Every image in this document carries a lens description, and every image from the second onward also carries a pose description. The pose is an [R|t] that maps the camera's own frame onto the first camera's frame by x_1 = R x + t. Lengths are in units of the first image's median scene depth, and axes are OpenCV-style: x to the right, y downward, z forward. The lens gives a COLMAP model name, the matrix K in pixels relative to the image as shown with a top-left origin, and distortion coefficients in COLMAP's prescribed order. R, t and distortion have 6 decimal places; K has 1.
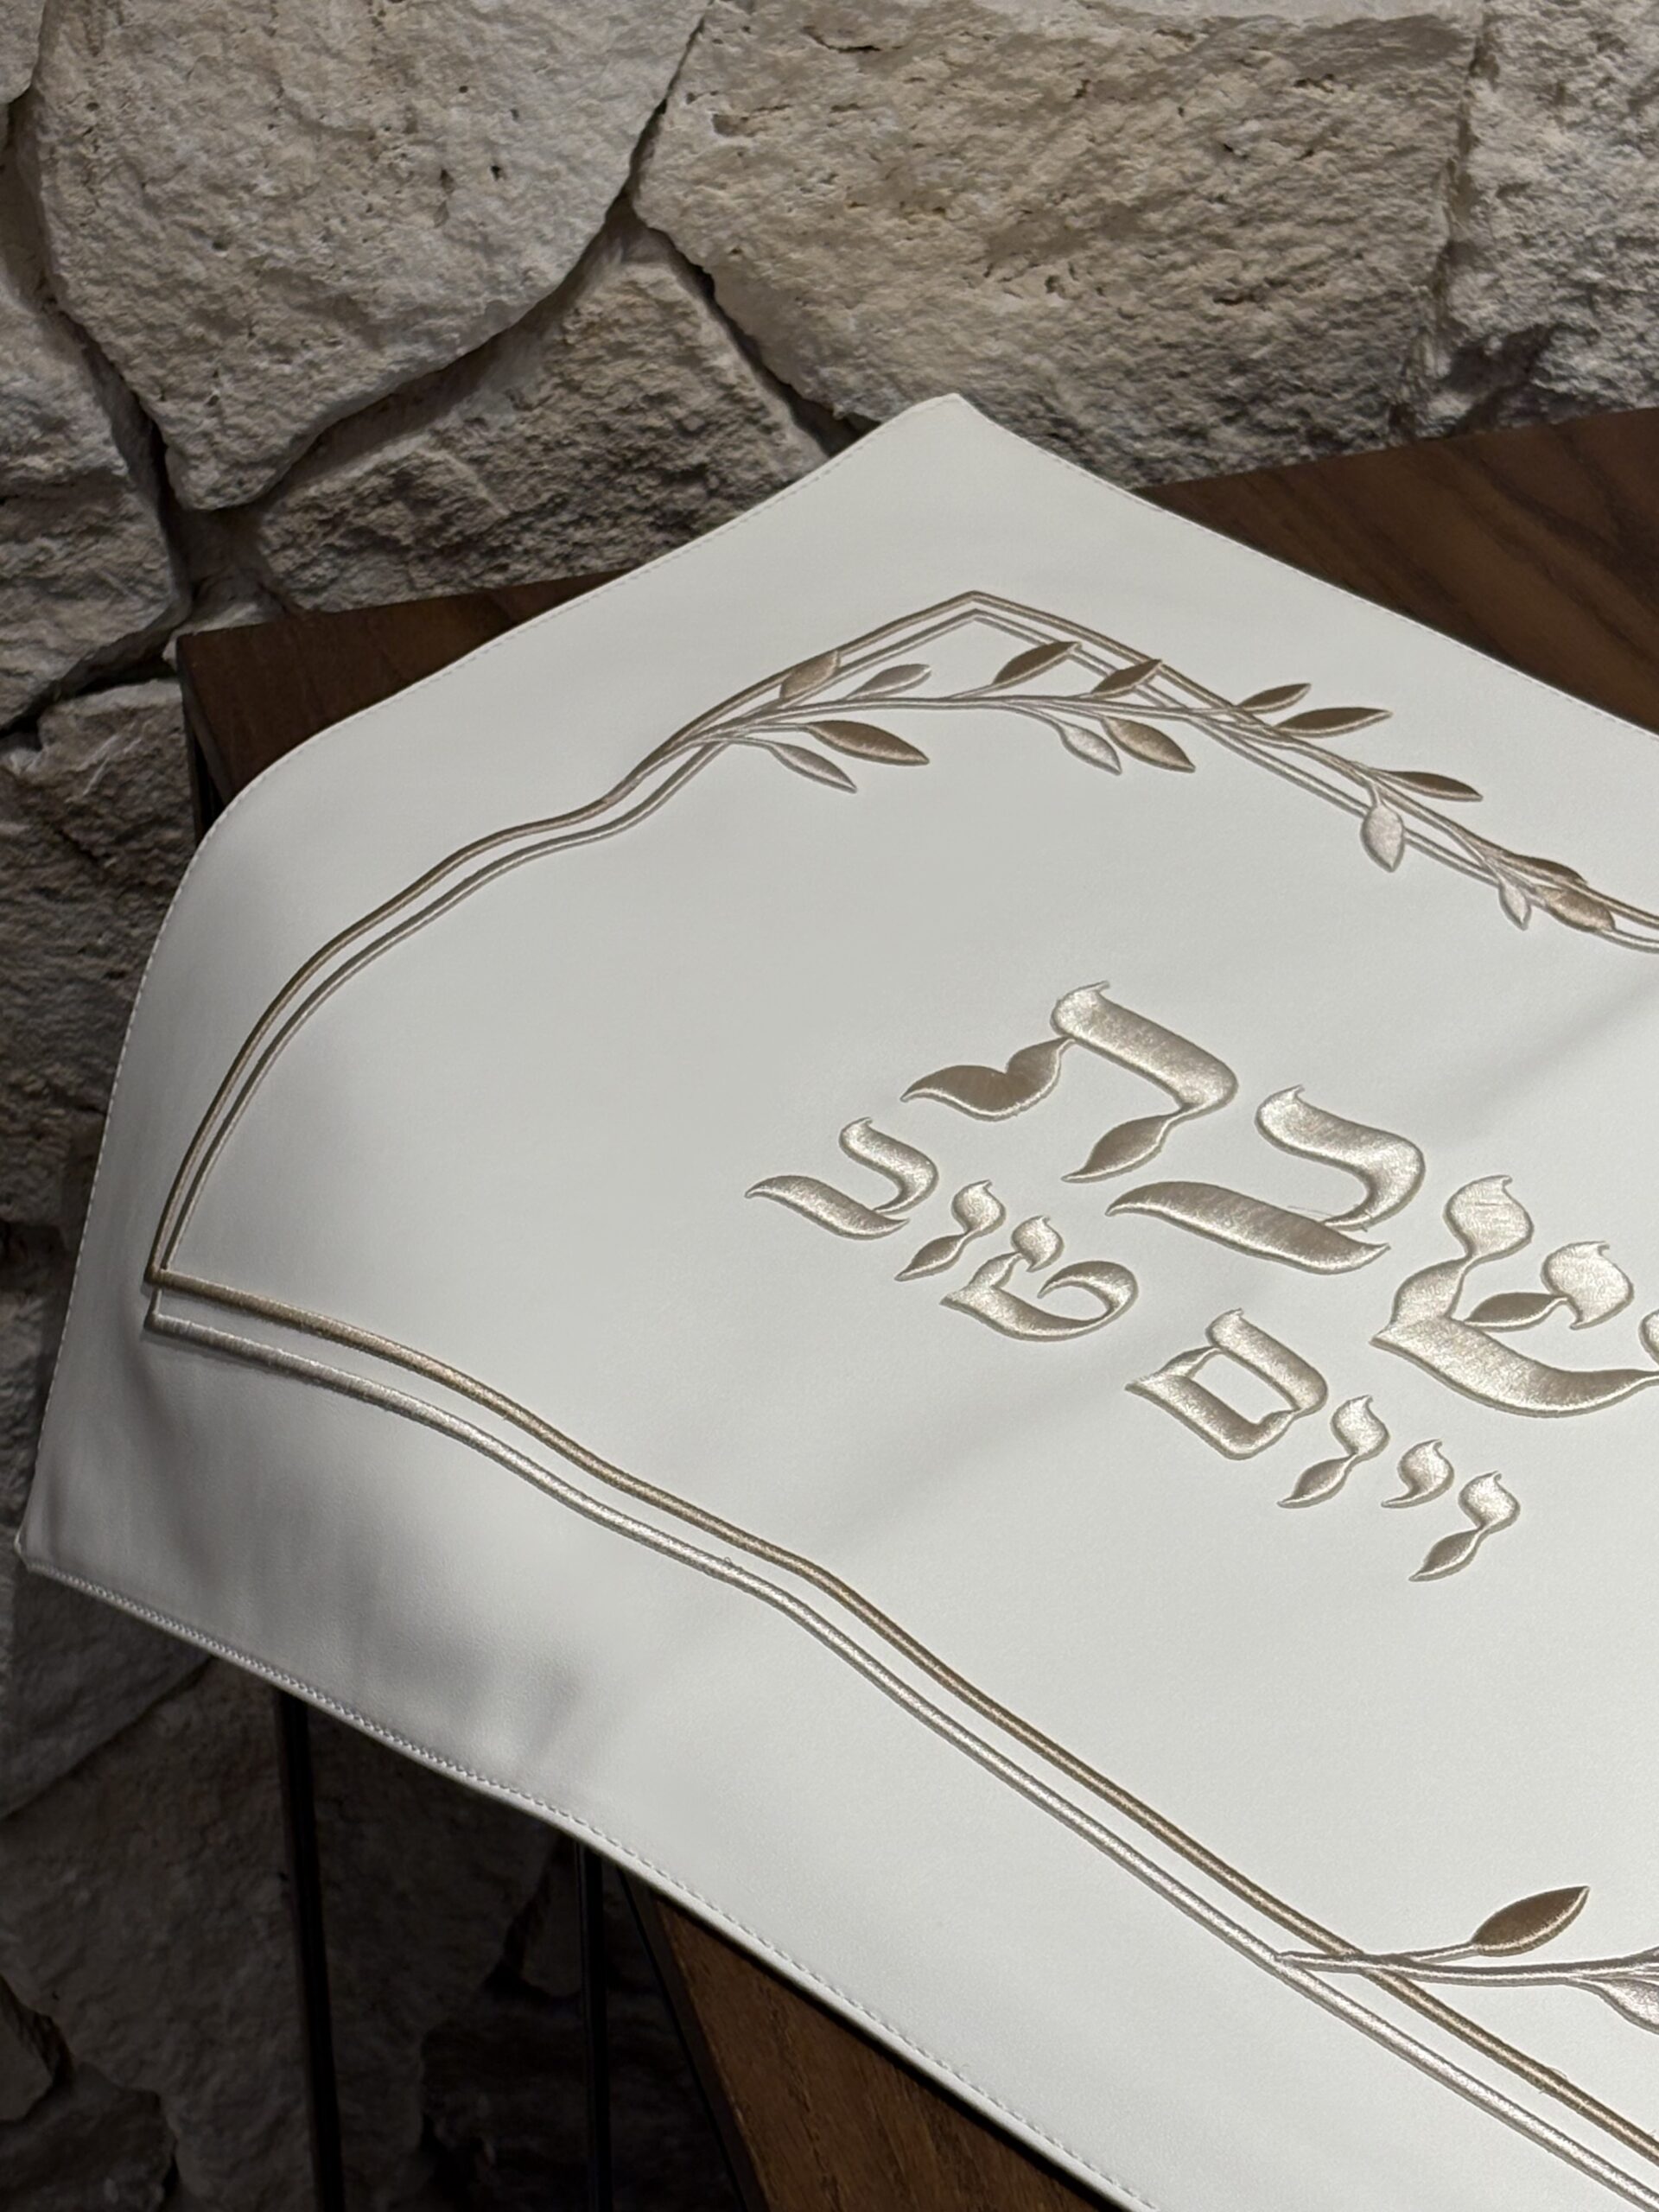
lens RADIAL K [[5177.0, 0, 873.1], [0, 5177.0, 1096.9], [0, 0, 1]] dist [0.255272, -1.072997]
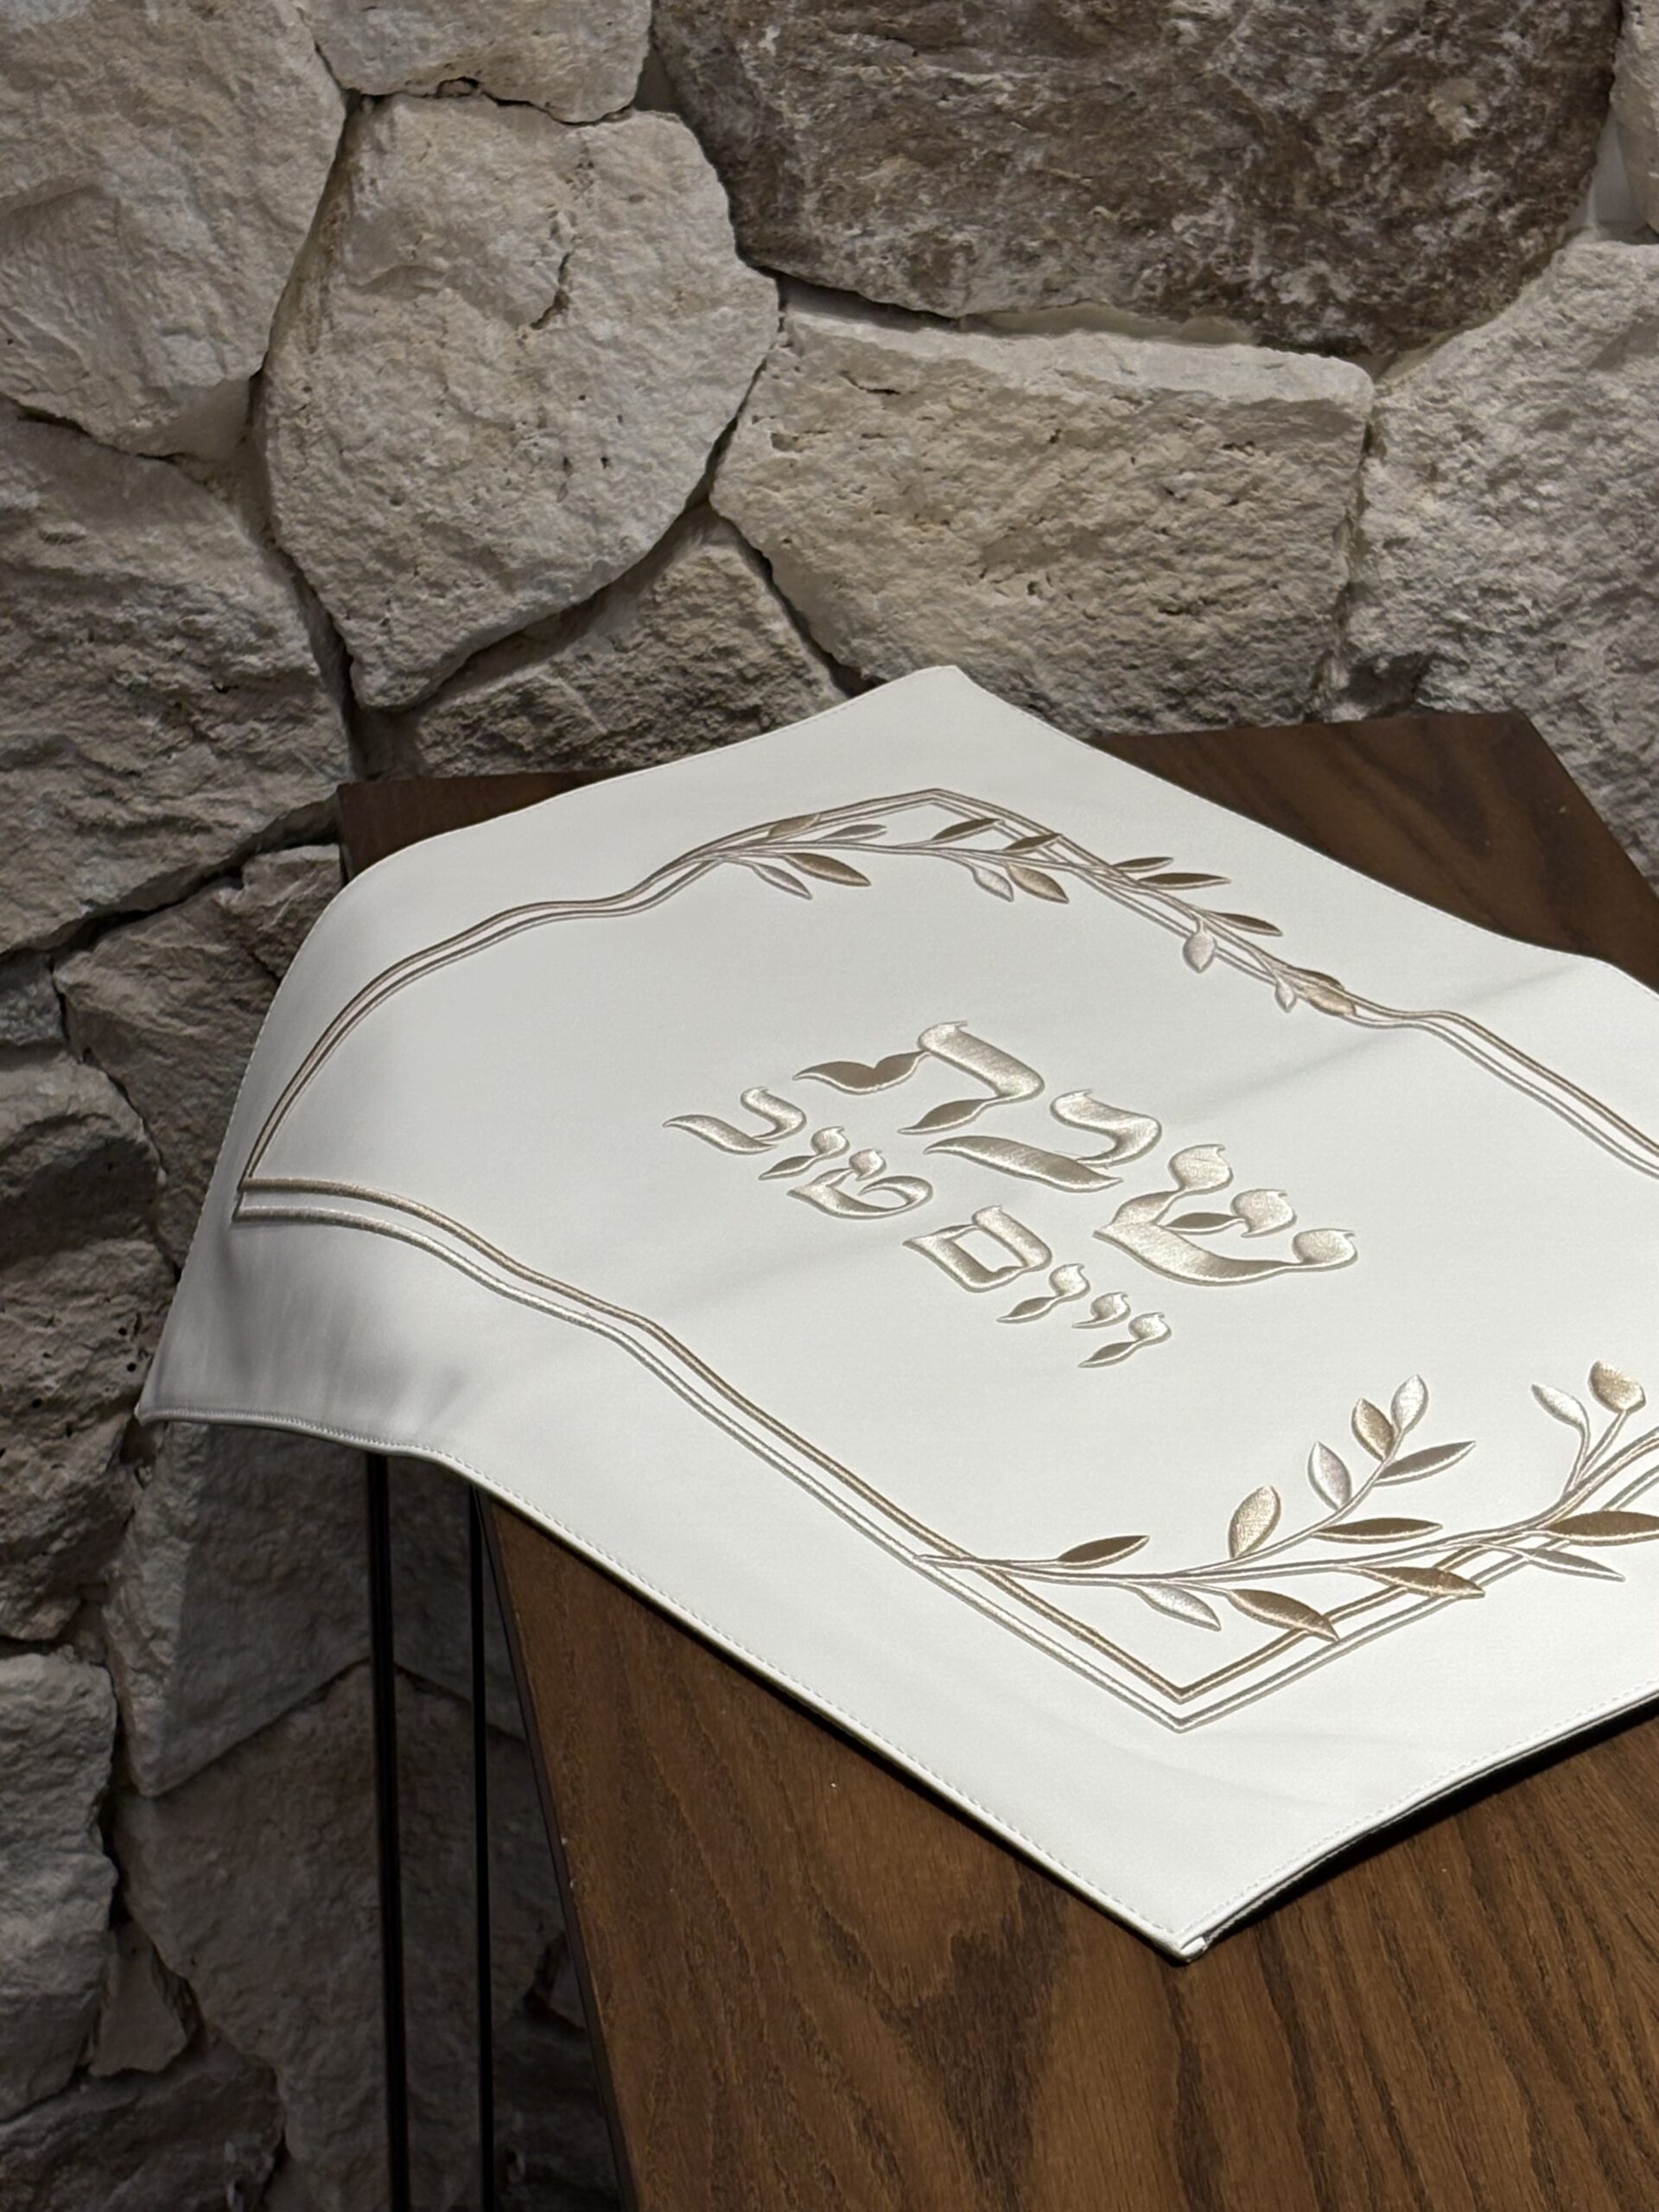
lens RADIAL K [[5136.9, 0, 850.0], [0, 5136.9, 1107.5], [0, 0, 1]] dist [0.284943, -1.429695]
pose [[0.992336, 0.064069, -0.105658, 0.135009], [-0.079899, 0.984967, -0.153152, 0.176402], [0.094257, 0.160420, 0.982538, -0.260676]]
